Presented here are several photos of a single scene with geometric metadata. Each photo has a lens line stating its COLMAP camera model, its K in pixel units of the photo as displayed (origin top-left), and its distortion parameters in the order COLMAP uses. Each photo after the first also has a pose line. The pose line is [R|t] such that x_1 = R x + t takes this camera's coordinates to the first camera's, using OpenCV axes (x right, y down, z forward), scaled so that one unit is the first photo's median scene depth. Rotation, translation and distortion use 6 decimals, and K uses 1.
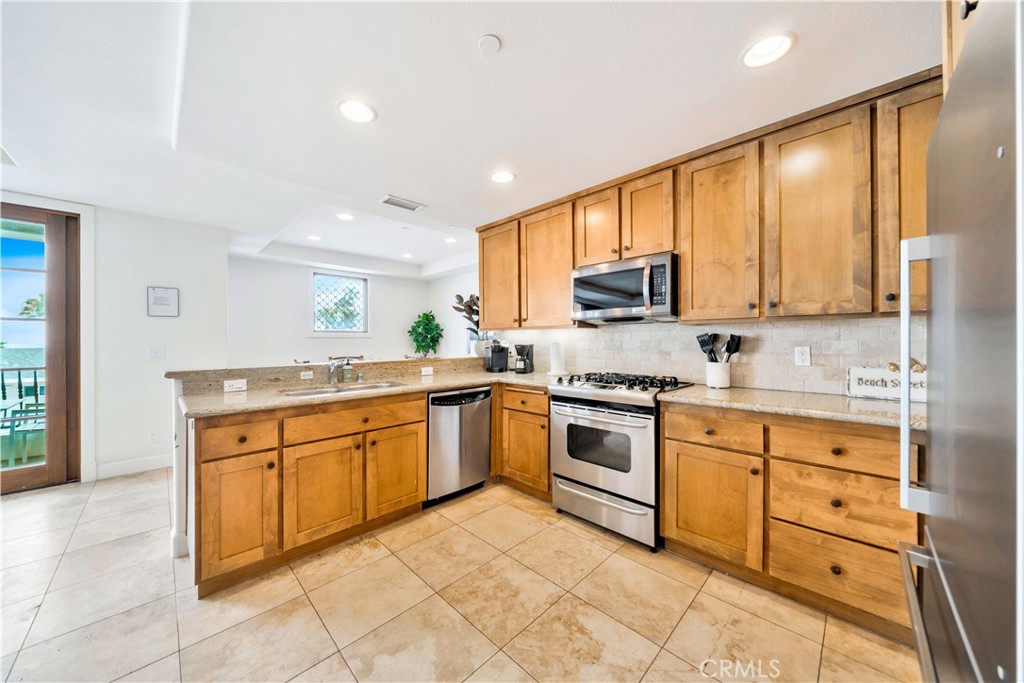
lens RADIAL K [[346.6, 0, 507.7], [0, 346.6, 342.8], [0, 0, 1]] dist [-0.000665, -0.000139]
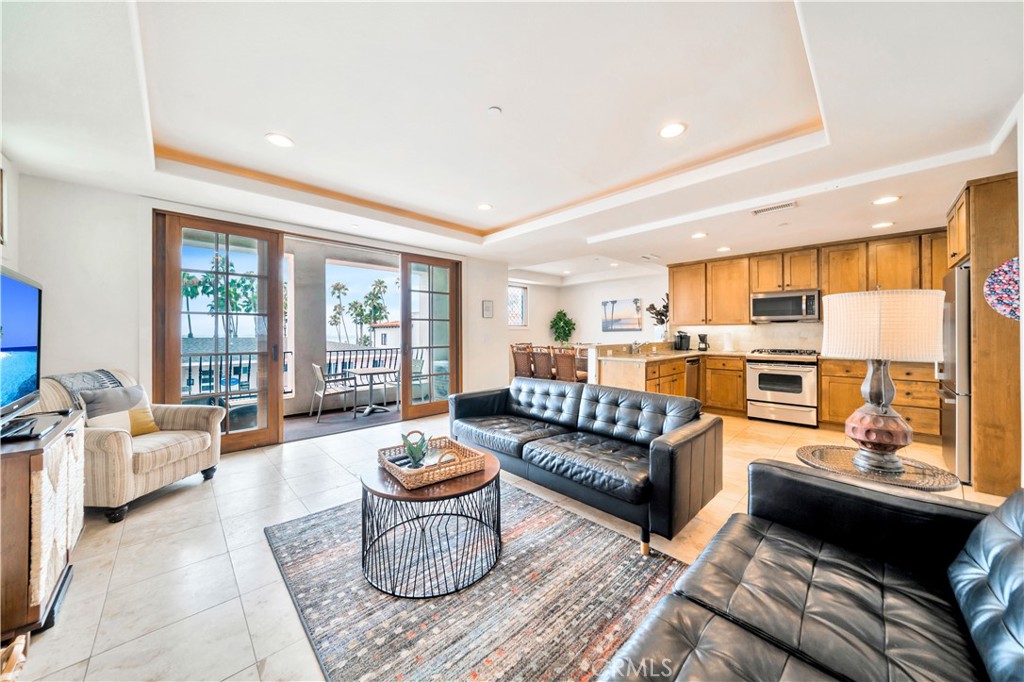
lens RADIAL K [[350.0, 0, 504.8], [0, 350.0, 332.5], [0, 0, 1]] dist [-0.000247, -0.000047]
pose [[0.999492, 0.000103, -0.031872, -1.178235], [-0.000309, 0.999979, -0.006467, 0.010631], [0.031870, 0.006473, 0.999471, -1.021640]]
